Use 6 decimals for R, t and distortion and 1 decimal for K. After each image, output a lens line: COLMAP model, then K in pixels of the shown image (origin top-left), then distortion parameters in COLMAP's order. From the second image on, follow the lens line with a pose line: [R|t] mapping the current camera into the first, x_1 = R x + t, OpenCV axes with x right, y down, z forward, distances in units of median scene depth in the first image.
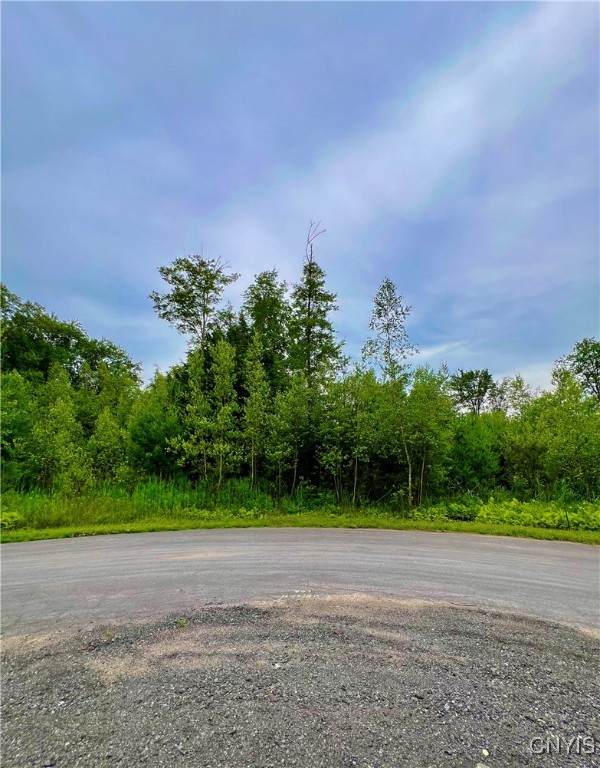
lens RADIAL K [[325.3, 0, 302.8], [0, 325.3, 402.5], [0, 0, 1]] dist [-0.000401, 0.000033]
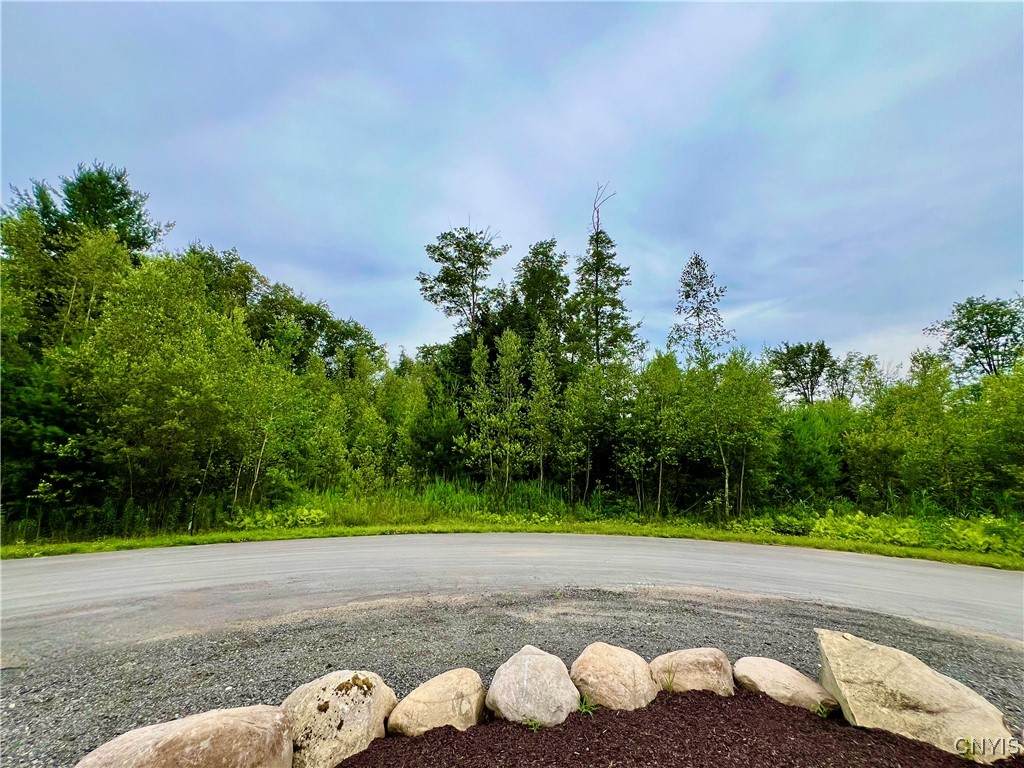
lens RADIAL K [[413.0, 0, 513.8], [0, 413.0, 384.1], [0, 0, 1]] dist [0.000445, 0.000213]
pose [[0.991604, -0.010717, -0.128866, -0.062290], [0.010250, 0.999938, -0.004289, -0.024998], [0.128904, 0.002932, 0.991653, -0.114684]]
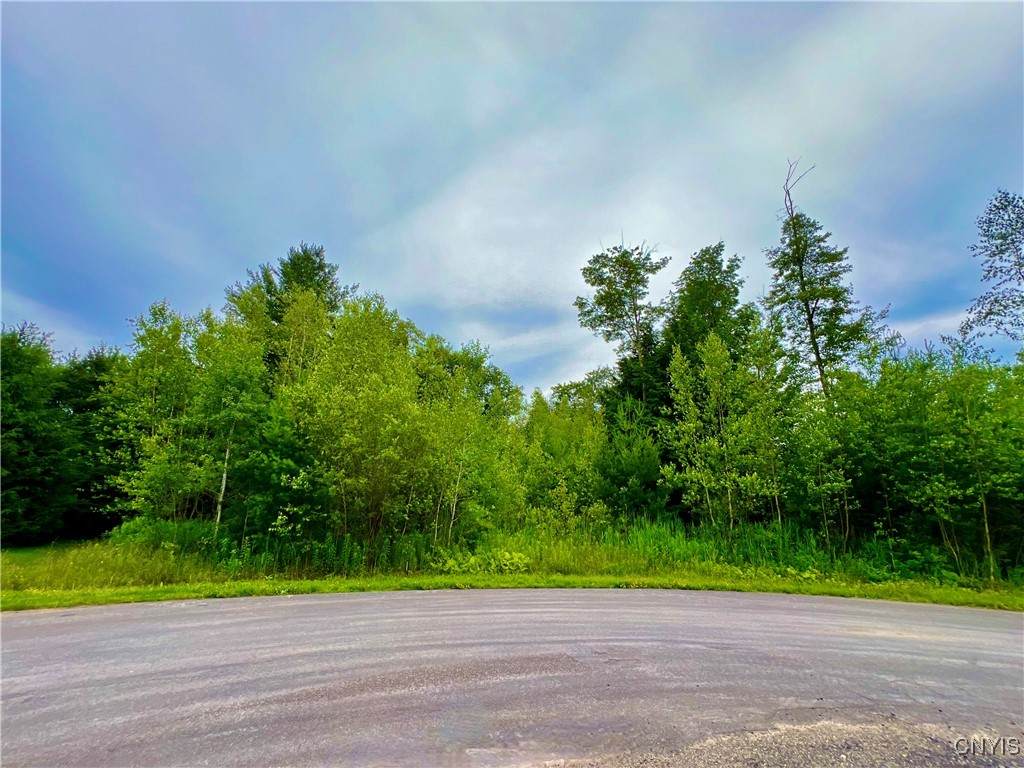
lens RADIAL K [[412.6, 0, 514.2], [0, 412.6, 383.6], [0, 0, 1]] dist [0.000129, 0.000598]
pose [[0.911539, -0.105926, -0.397336, -0.224019], [0.062043, 0.990619, -0.121755, 0.007457], [0.406505, 0.086332, 0.909560, -0.042597]]
